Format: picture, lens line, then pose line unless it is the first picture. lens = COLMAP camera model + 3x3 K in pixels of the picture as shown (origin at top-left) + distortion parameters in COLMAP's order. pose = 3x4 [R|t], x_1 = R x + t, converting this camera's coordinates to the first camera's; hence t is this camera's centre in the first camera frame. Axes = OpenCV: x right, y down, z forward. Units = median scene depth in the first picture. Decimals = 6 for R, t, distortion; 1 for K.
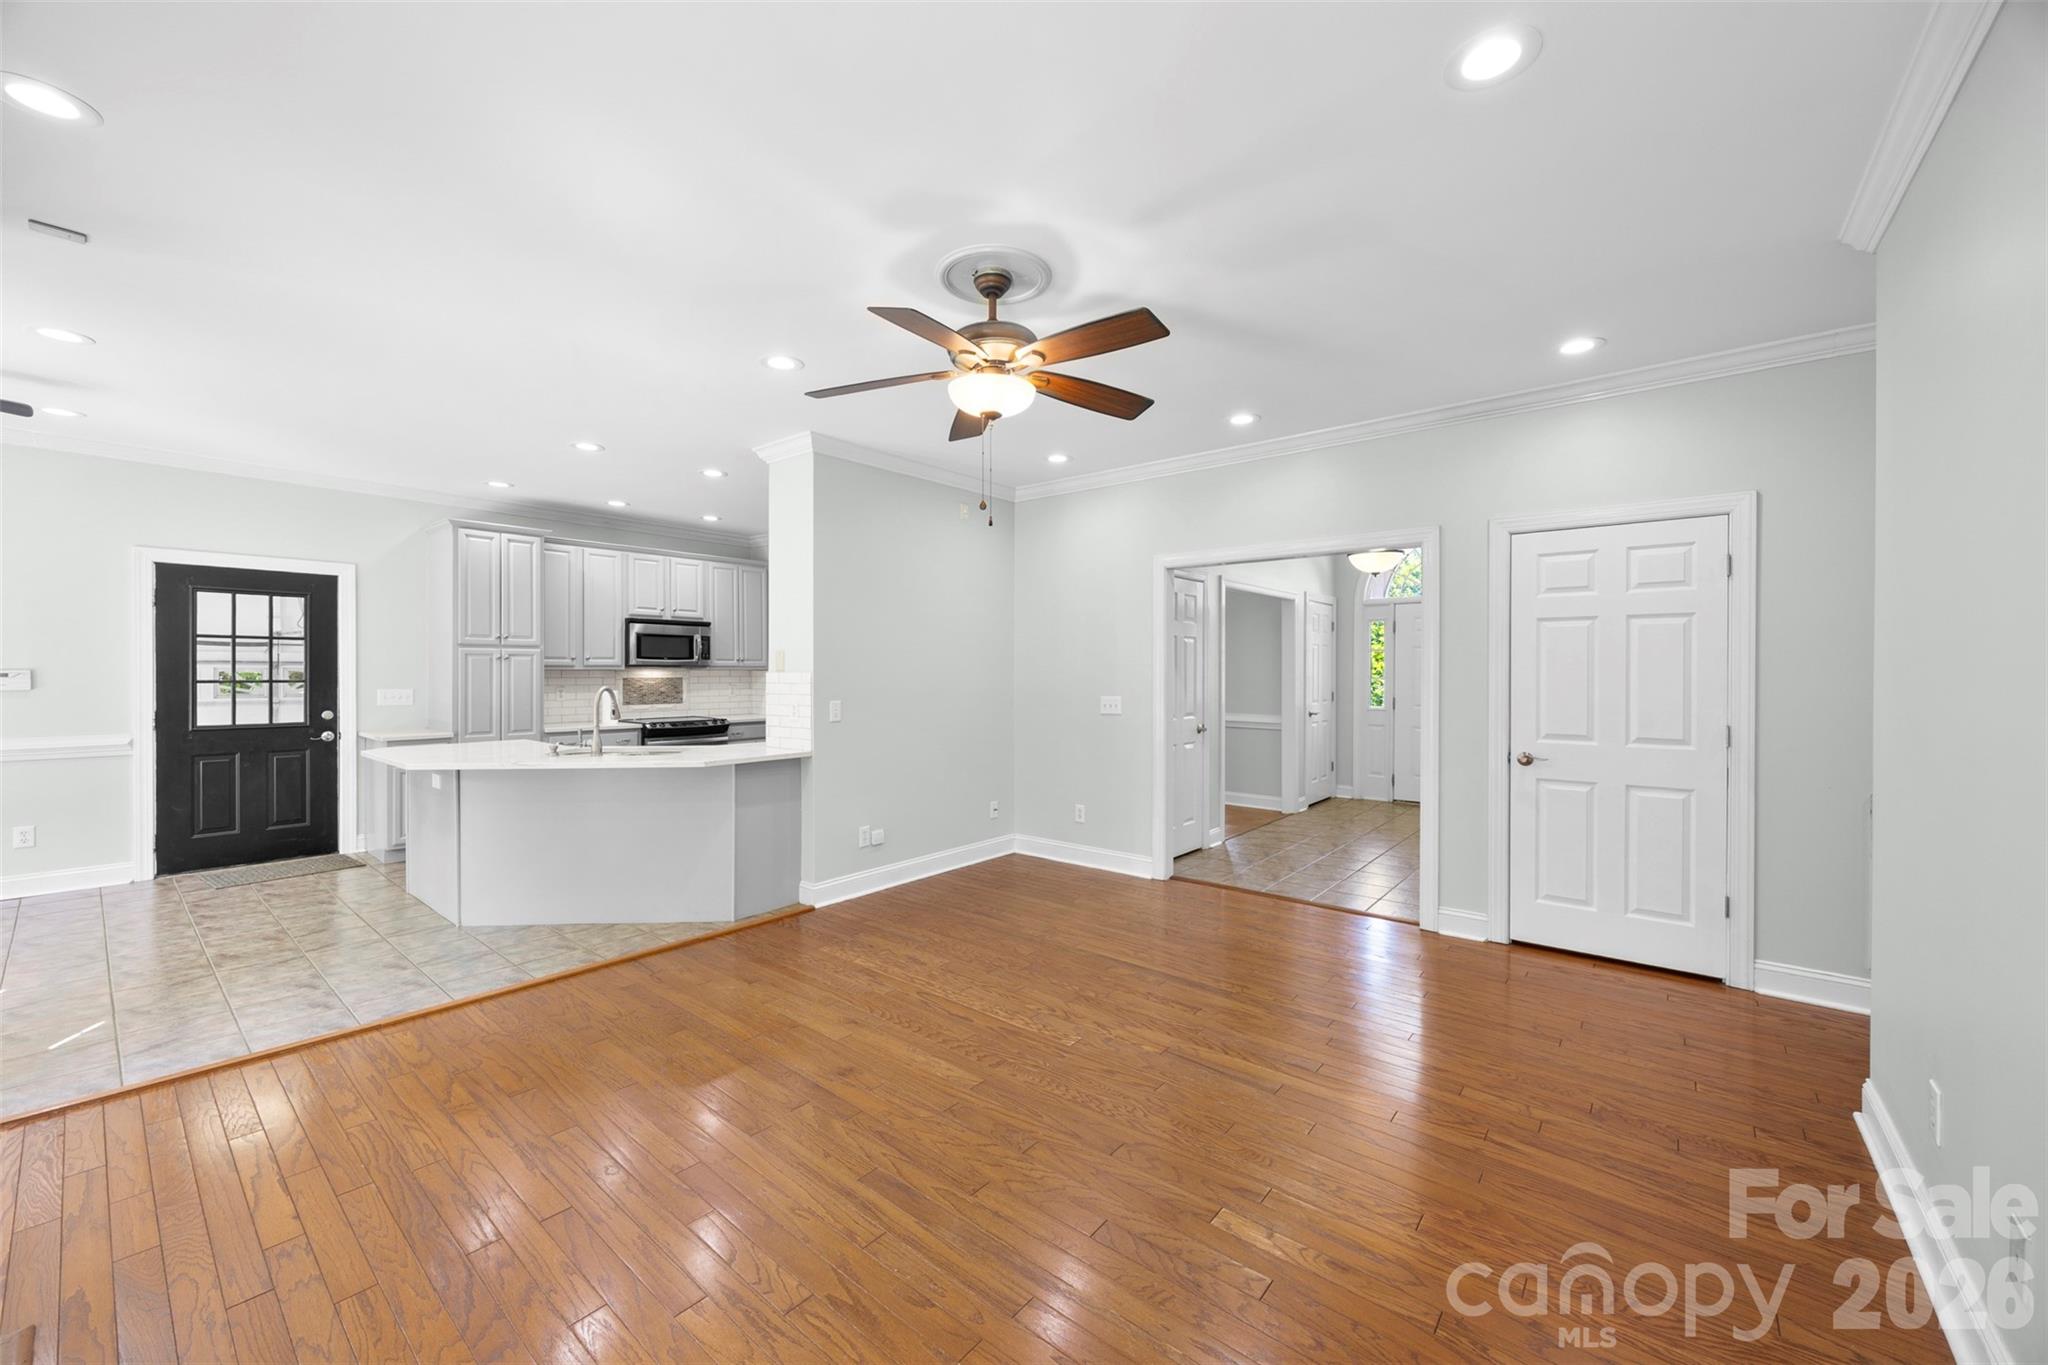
lens RADIAL K [[782.2, 0, 1015.8], [0, 782.2, 673.9], [0, 0, 1]] dist [-0.003286, -0.000132]
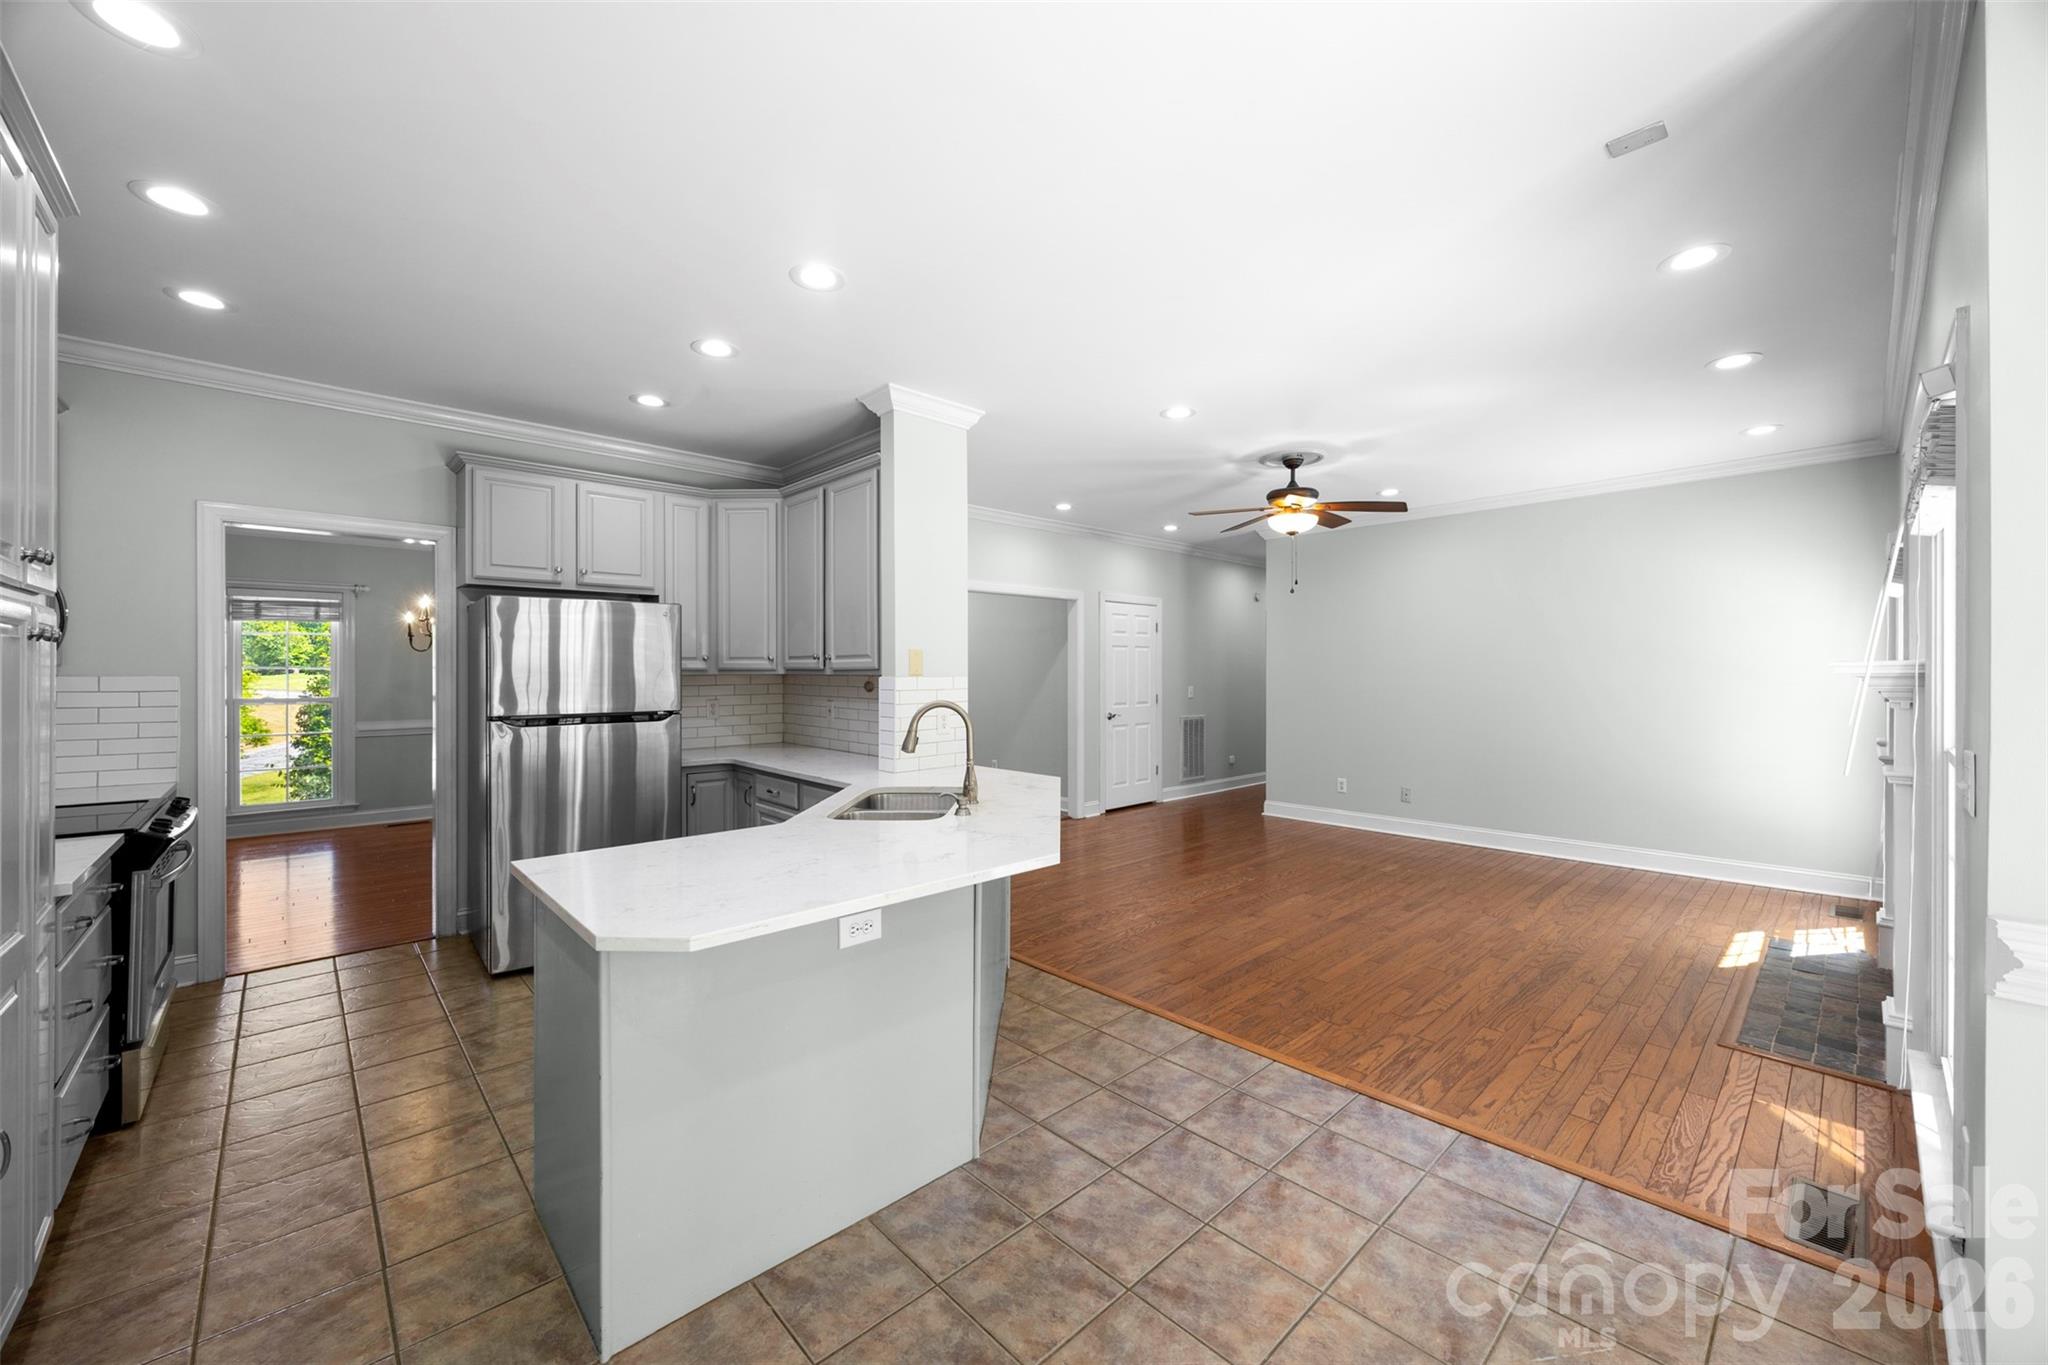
lens RADIAL K [[782.2, 0, 1021.5], [0, 782.2, 669.5], [0, 0, 1]] dist [-0.003286, -0.000132]
pose [[0.129146, -0.000938, 0.991625, -0.948108], [0.005933, 0.999982, 0.000173, -0.007848], [-0.991608, 0.005861, 0.129150, 0.686231]]
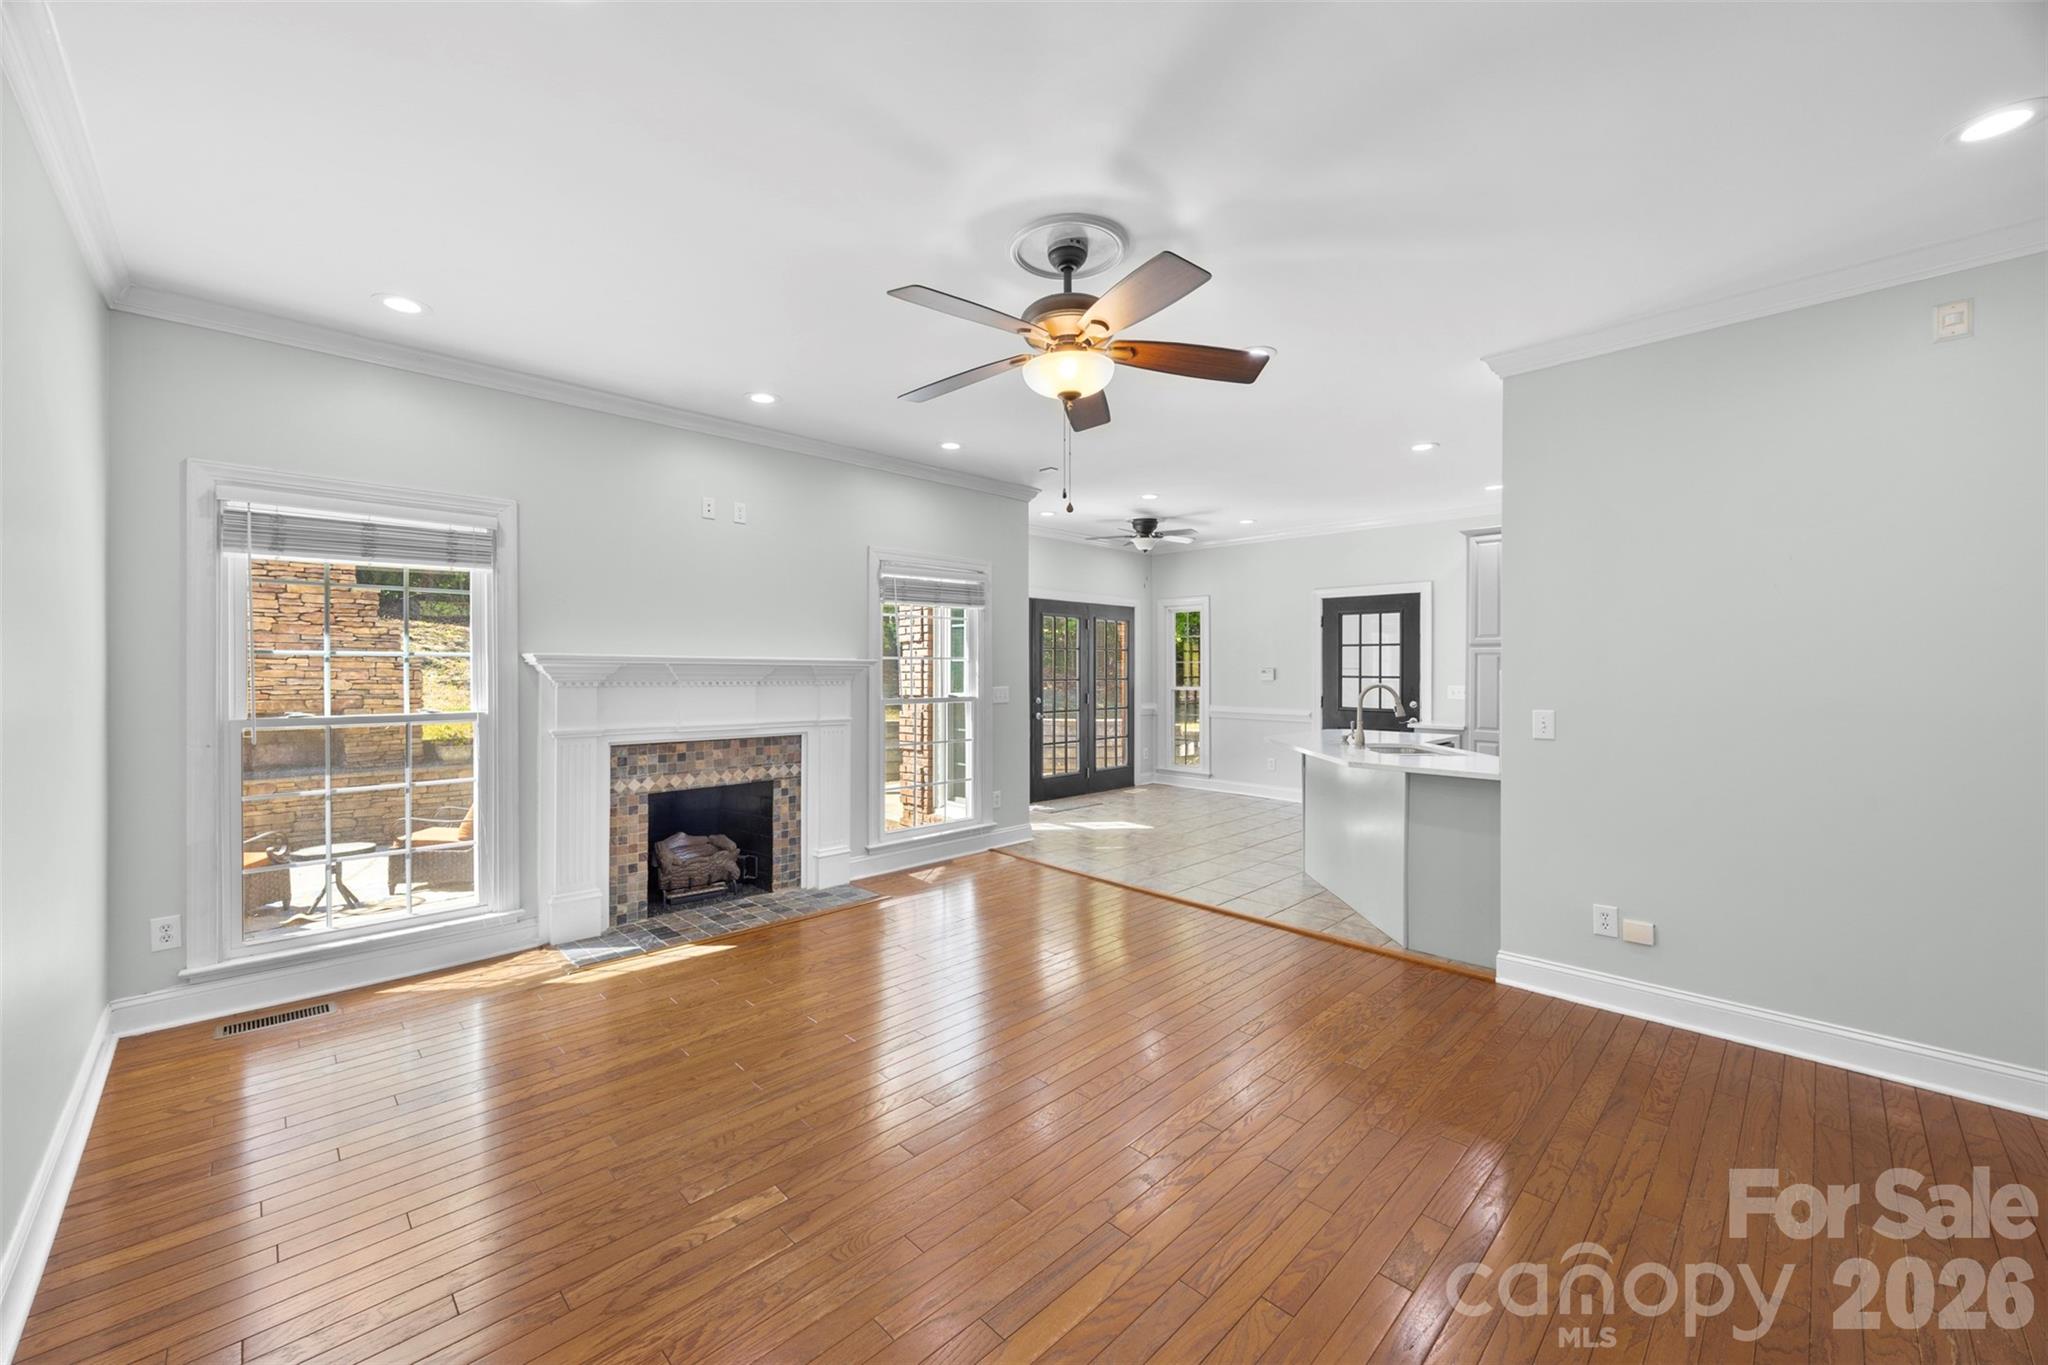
lens RADIAL K [[782.2, 0, 1011.3], [0, 782.2, 666.2], [0, 0, 1]] dist [-0.003286, -0.000132]
pose [[-0.111459, -0.005222, -0.993755, 0.450820], [-0.006151, 0.999971, -0.004565, 0.001163], [0.993750, 0.005604, -0.111488, 0.509046]]
